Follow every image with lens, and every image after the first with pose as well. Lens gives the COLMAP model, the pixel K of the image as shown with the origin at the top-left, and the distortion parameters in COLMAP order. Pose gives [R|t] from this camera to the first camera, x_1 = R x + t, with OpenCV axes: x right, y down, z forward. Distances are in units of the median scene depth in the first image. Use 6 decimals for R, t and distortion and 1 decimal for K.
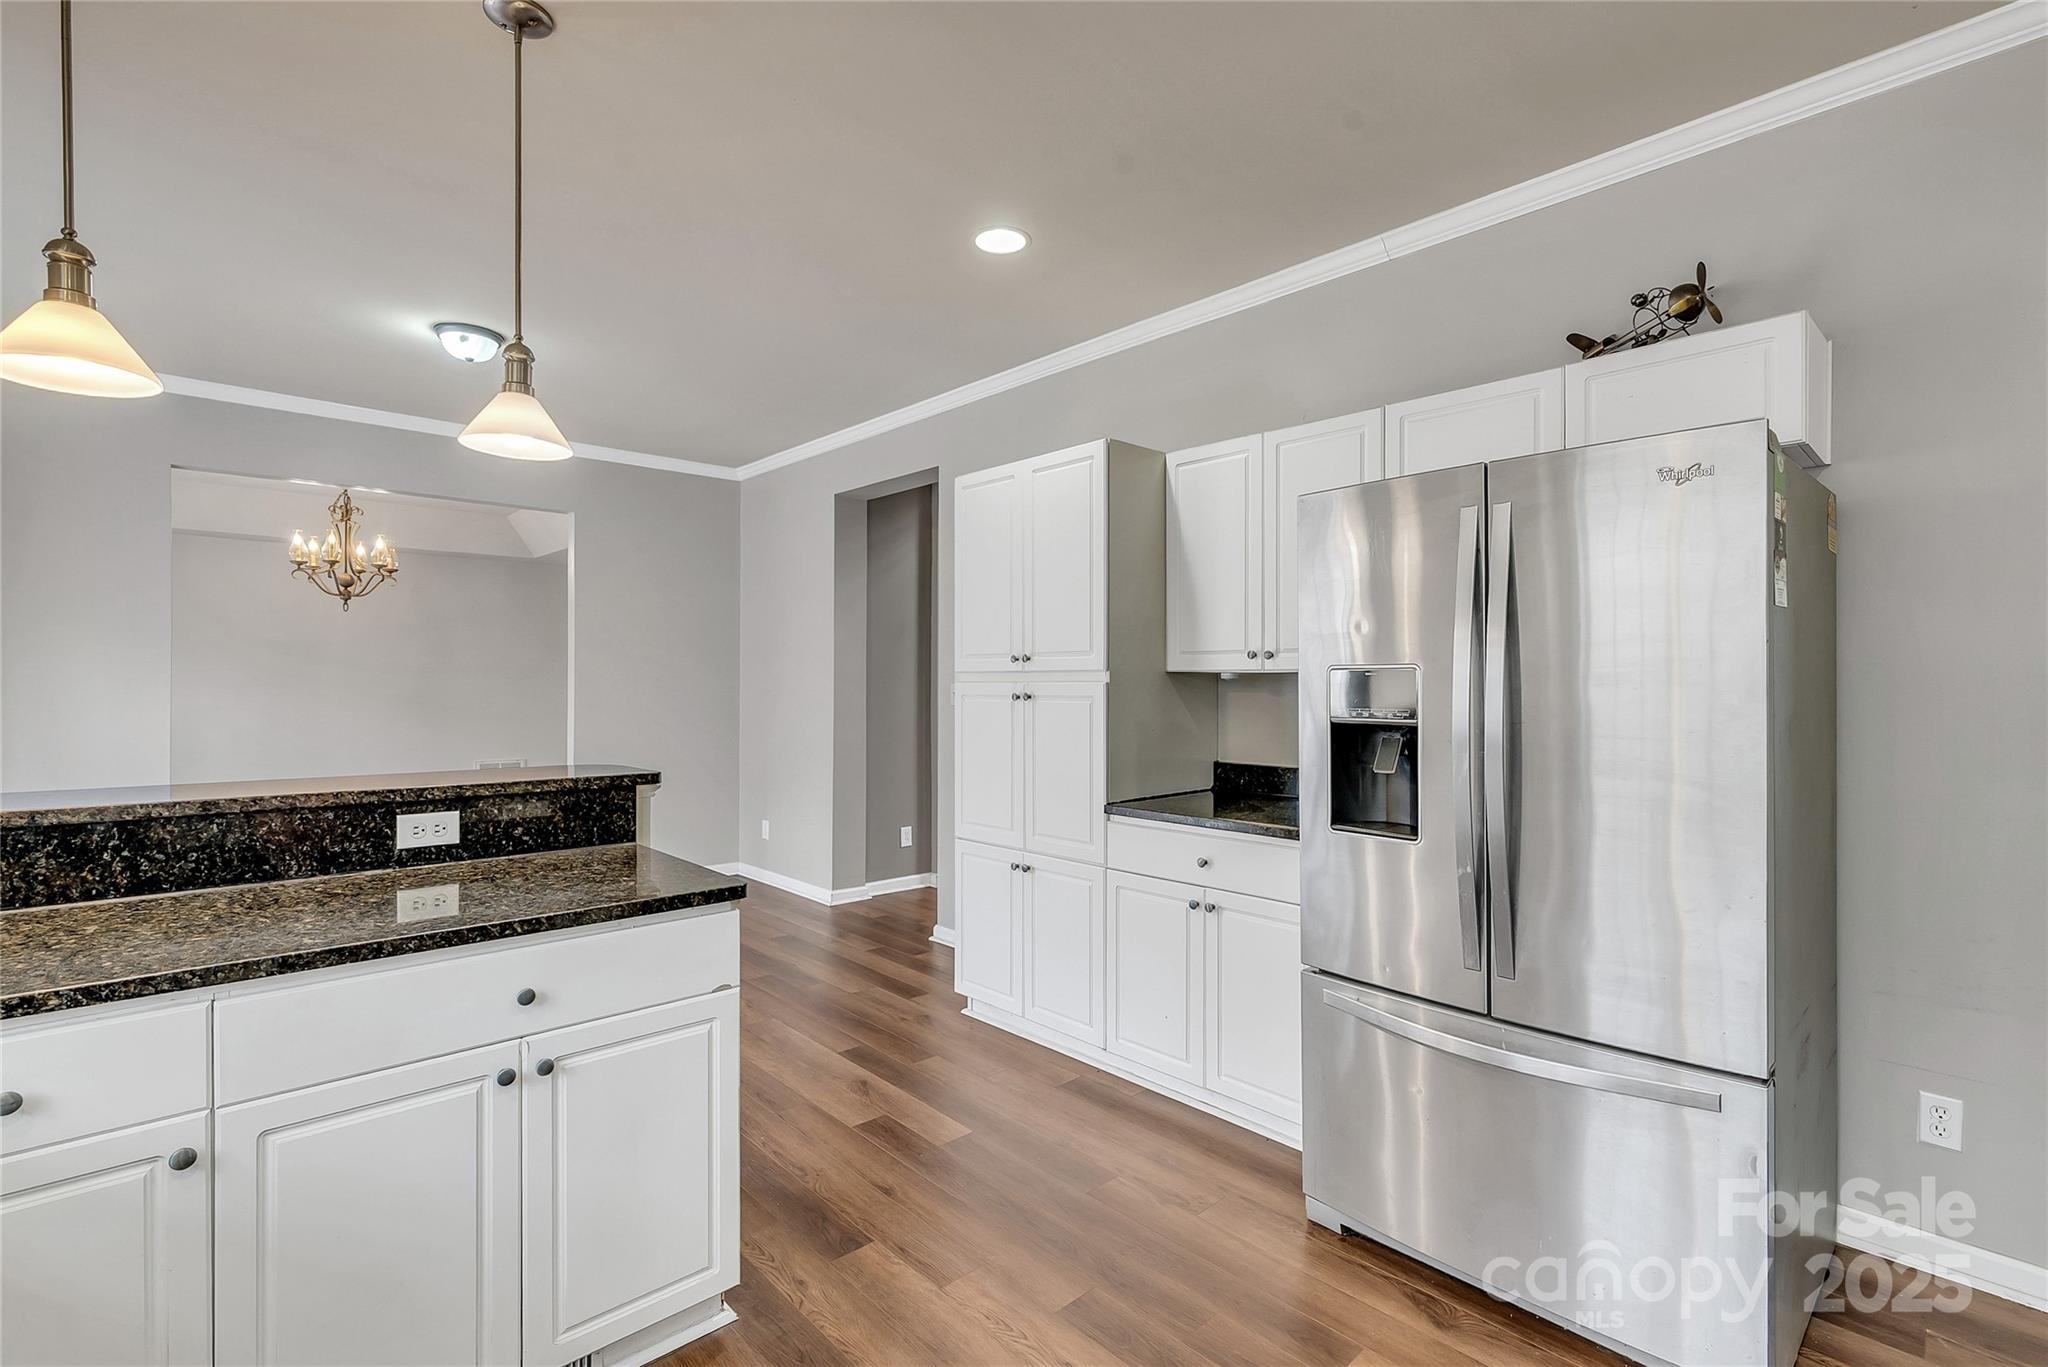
lens RADIAL K [[945.7, 0, 1024.0], [0, 945.7, 683.5], [0, 0, 1]] dist [-0.000034, 0.000008]
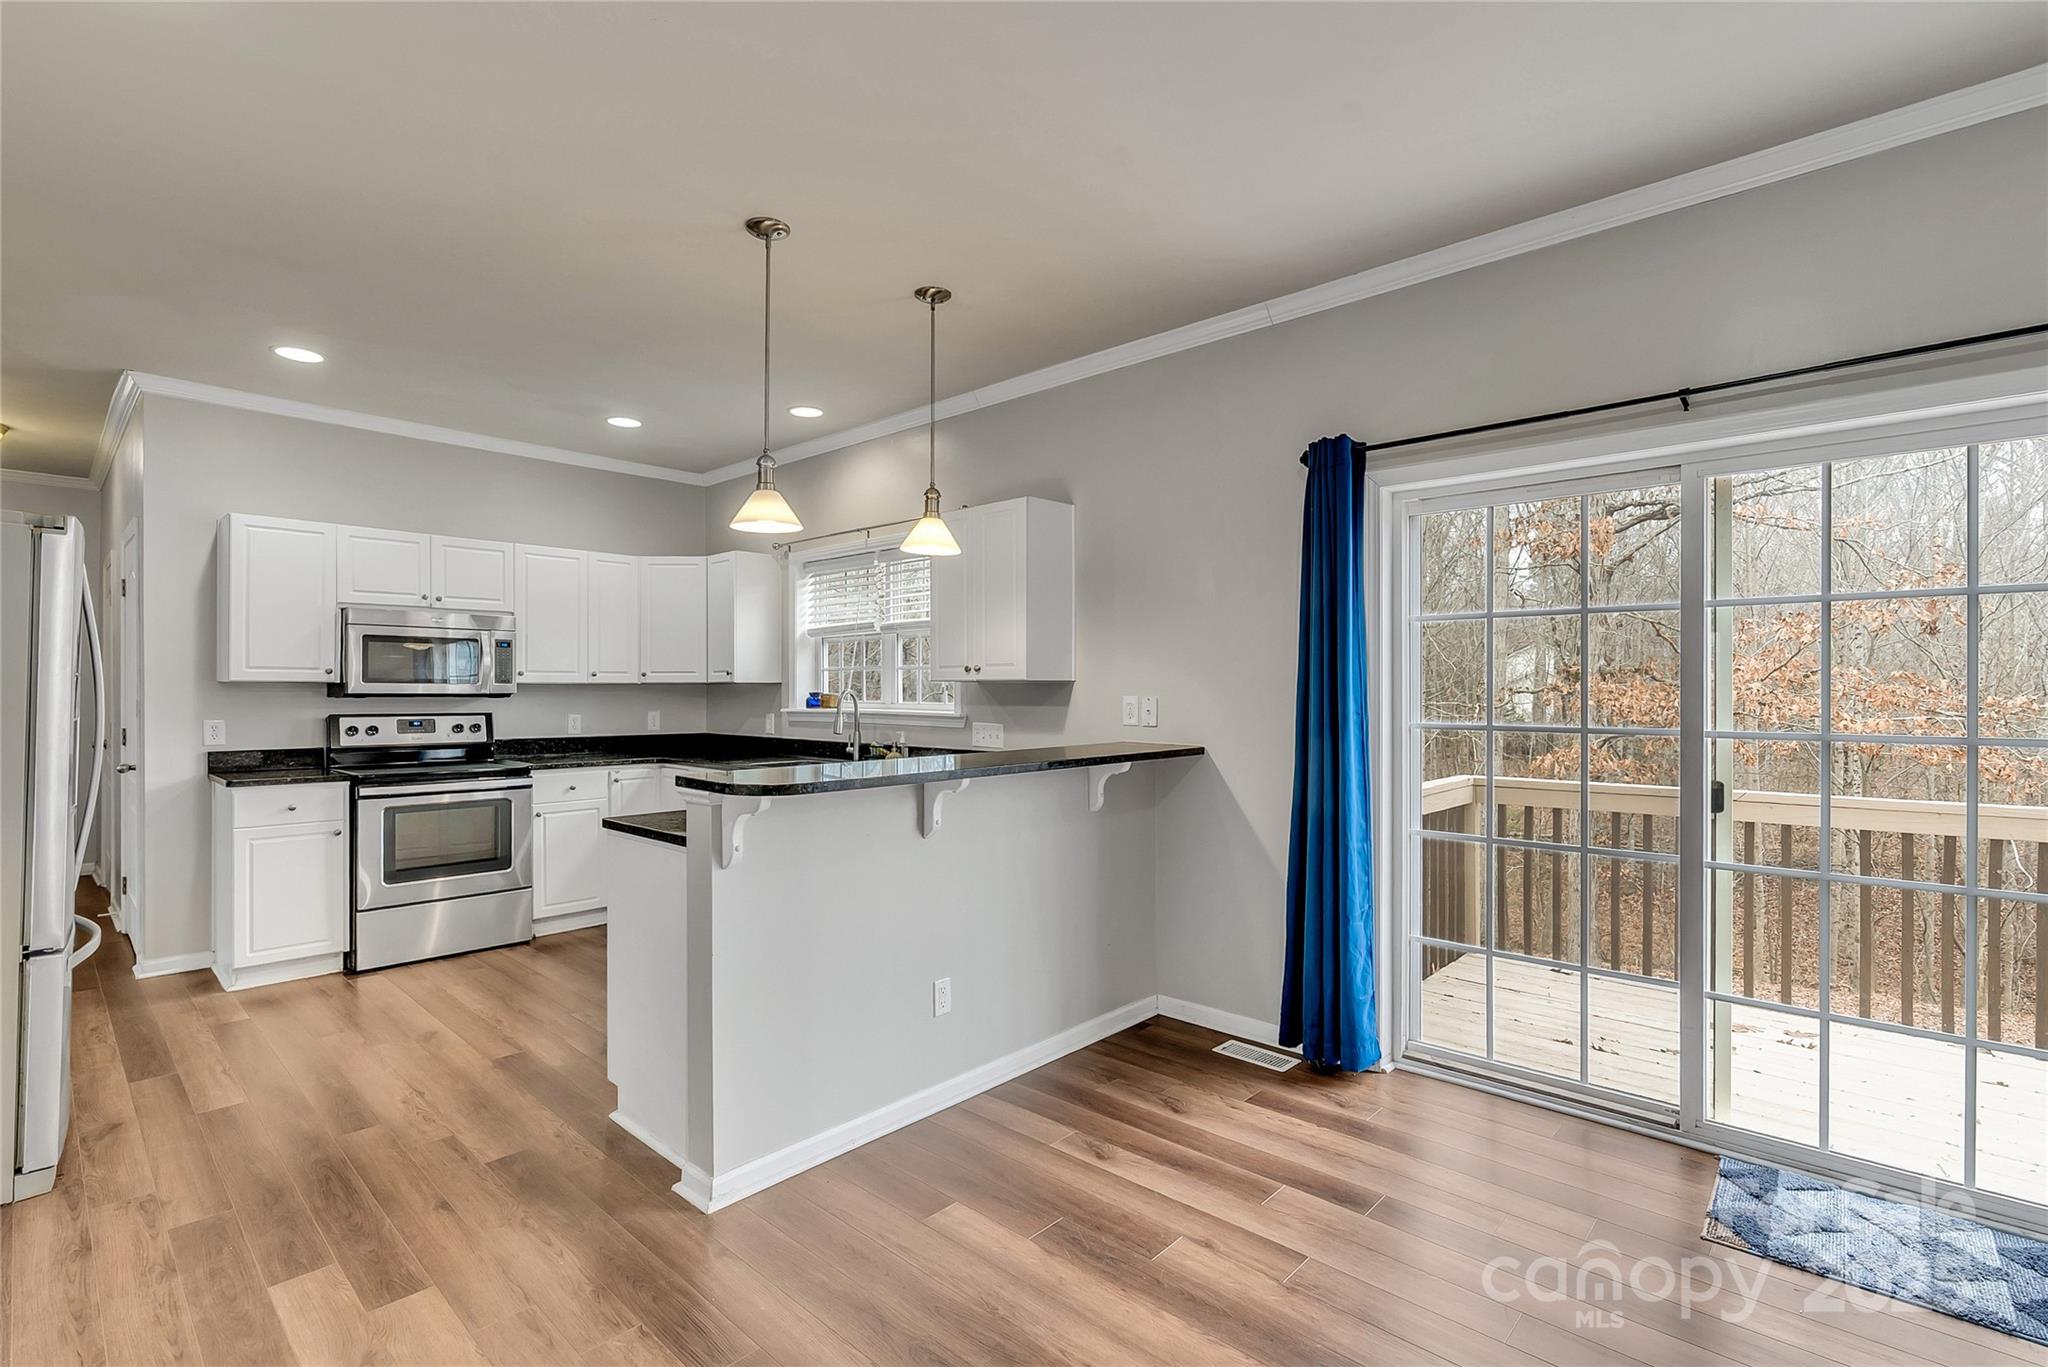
lens RADIAL K [[918.6, 0, 1024.0], [0, 918.6, 683.5], [0, 0, 1]] dist [-0.000199, -0.000079]
pose [[-0.996299, -0.002645, -0.085913, -0.718481], [-0.002749, 0.999996, 0.001096, -0.013859], [0.085910, 0.001328, -0.996302, 2.166808]]
